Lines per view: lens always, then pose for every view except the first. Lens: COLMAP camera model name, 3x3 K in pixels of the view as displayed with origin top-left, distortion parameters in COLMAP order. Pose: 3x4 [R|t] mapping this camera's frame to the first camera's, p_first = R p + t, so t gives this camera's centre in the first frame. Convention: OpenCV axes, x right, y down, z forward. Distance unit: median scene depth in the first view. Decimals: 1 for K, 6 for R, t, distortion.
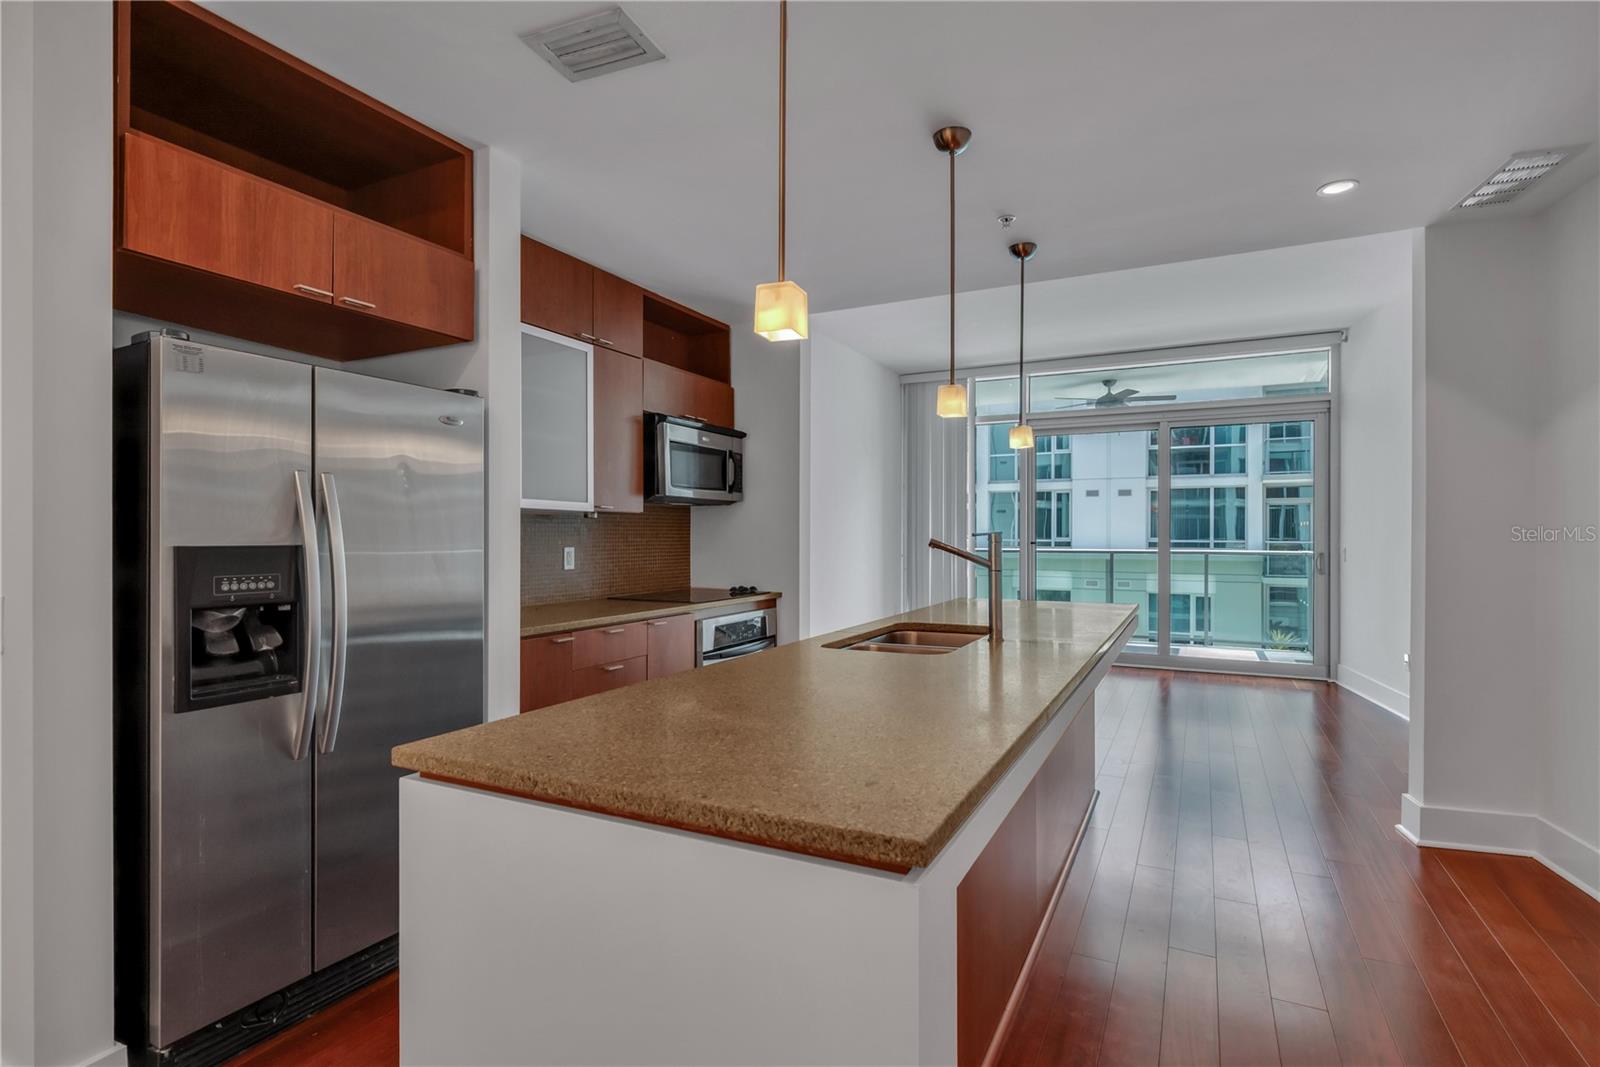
lens RADIAL K [[767.3, 0, 805.2], [0, 767.3, 533.7], [0, 0, 1]] dist [0.000091, 0.000468]
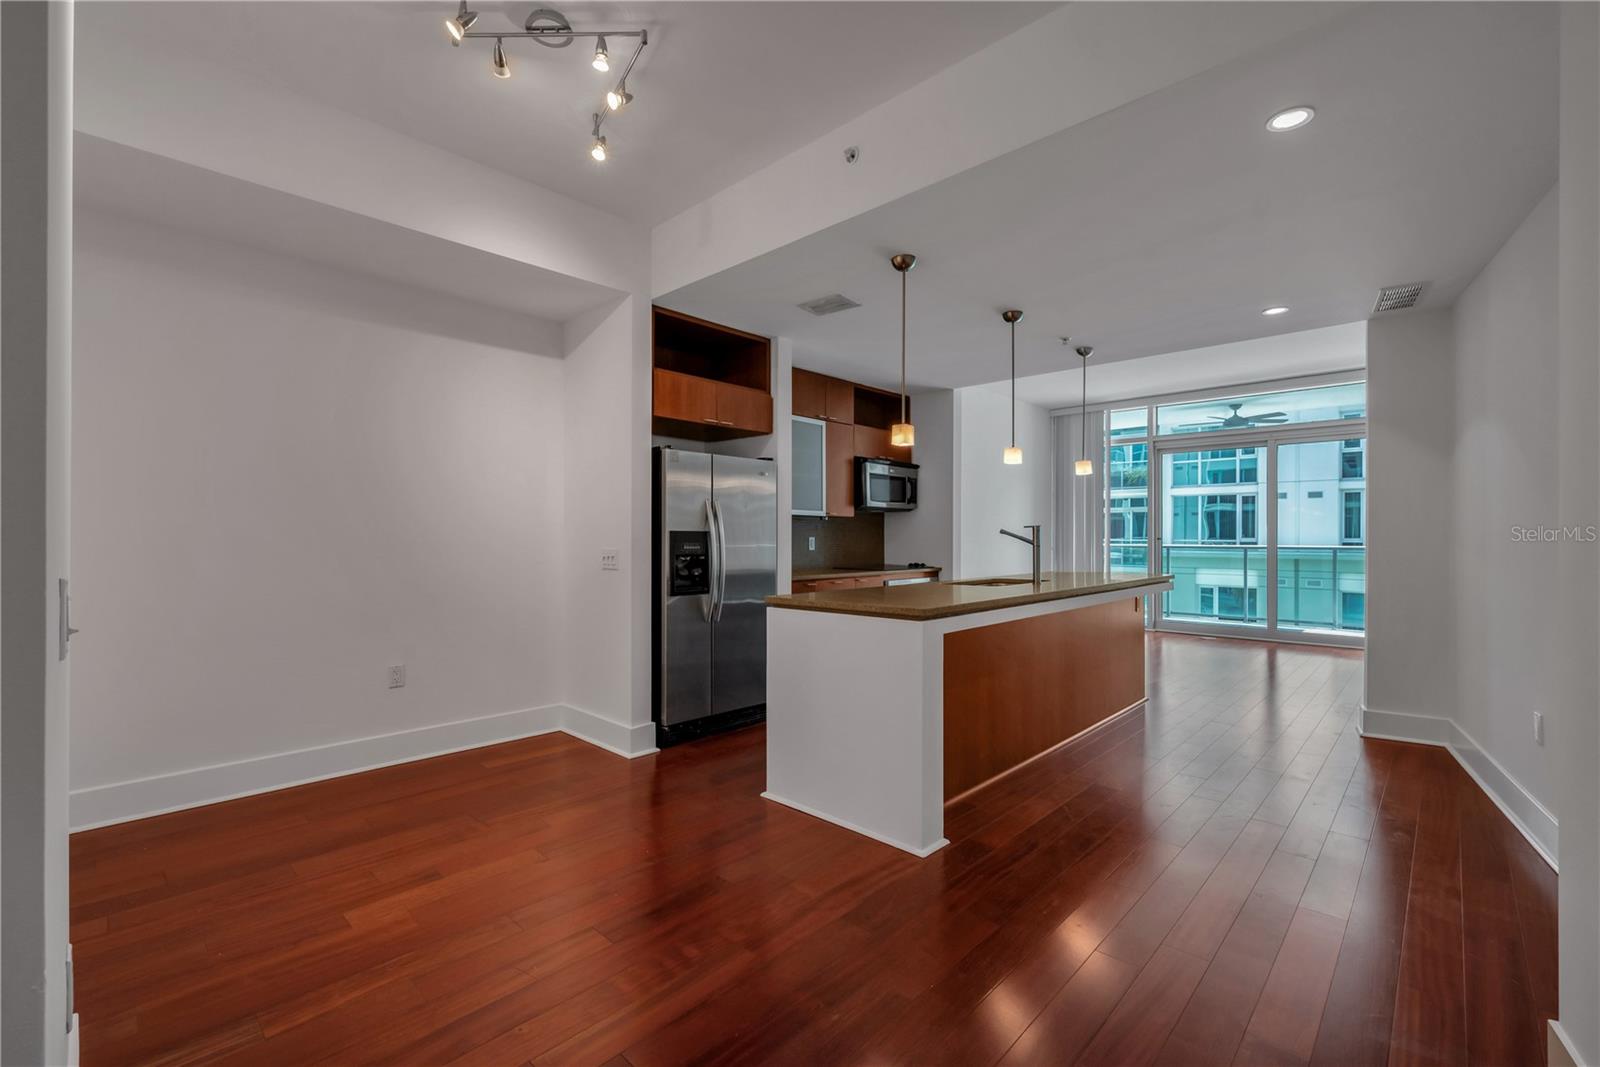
lens RADIAL K [[663.6, 0, 812.3], [0, 663.6, 533.1], [0, 0, 1]] dist [-0.000164, 0.000018]
pose [[0.961005, -0.000694, -0.276530, 0.112710], [-0.000235, 0.999994, -0.003327, 0.014513], [0.276530, 0.003262, 0.961000, -0.461878]]
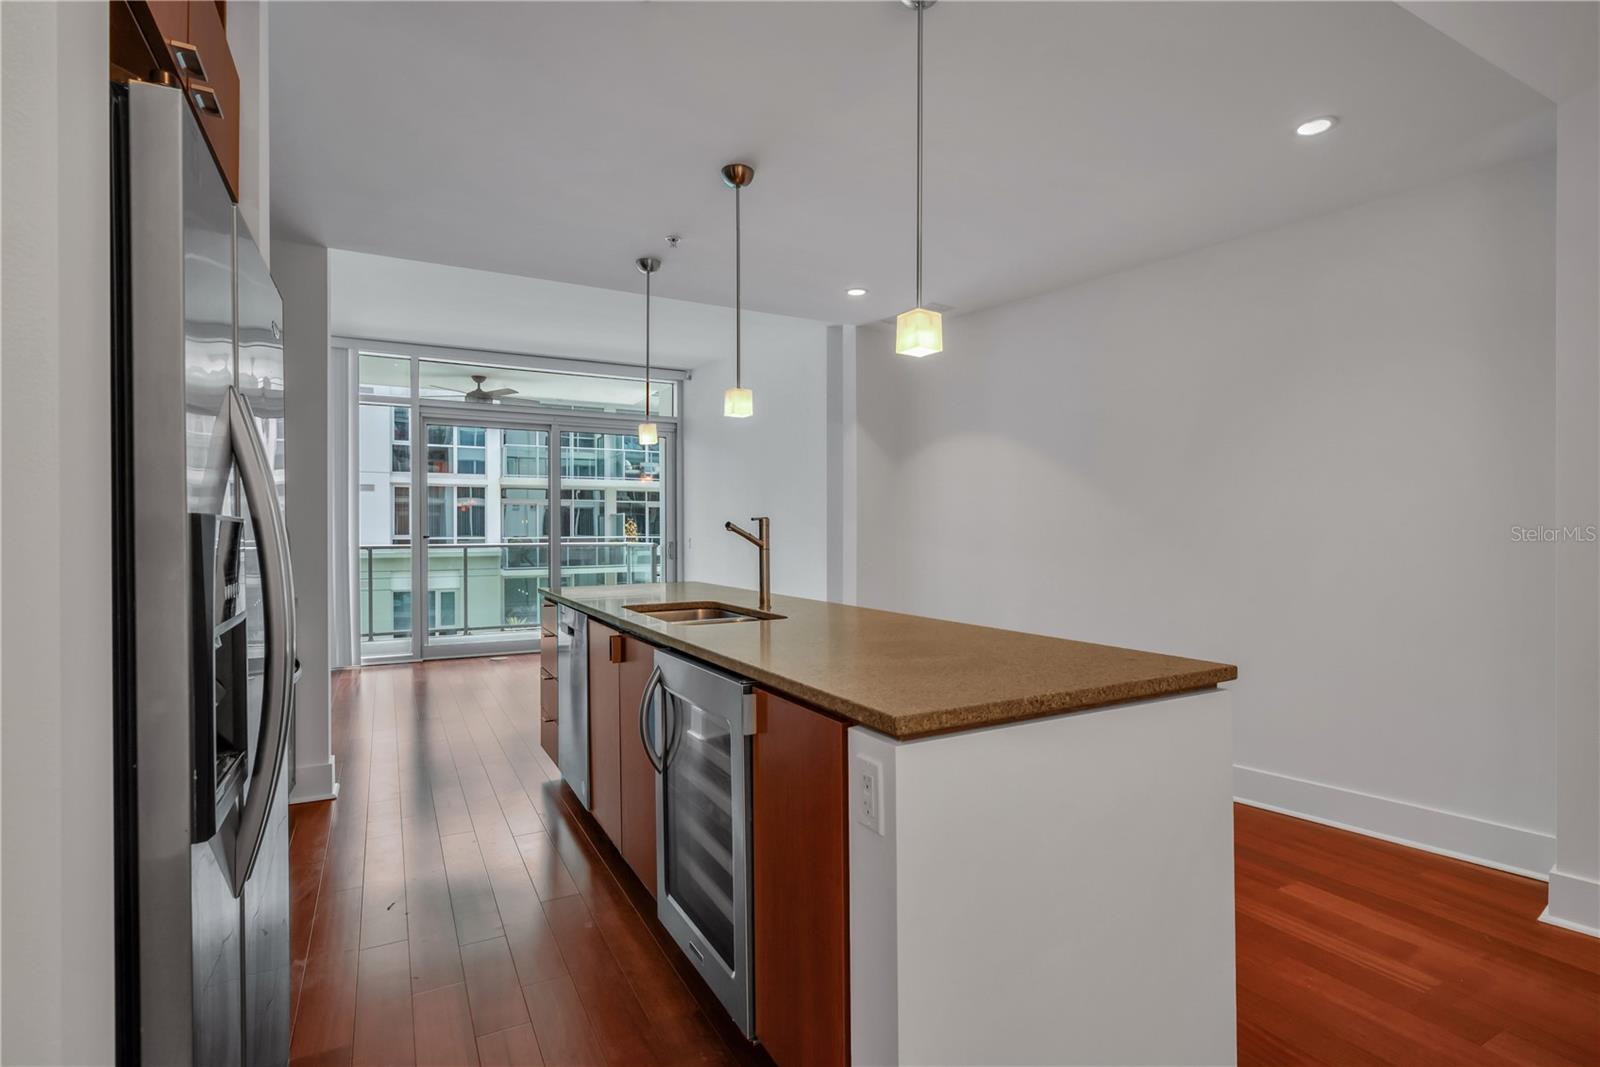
lens RADIAL K [[767.3, 0, 801.2], [0, 767.3, 523.4], [0, 0, 1]] dist [0.000091, 0.000468]
pose [[0.575813, 0.007062, 0.817551, -0.461679], [0.002100, 0.999947, -0.010116, 0.013817], [-0.817579, 0.007542, 0.575767, 0.175420]]
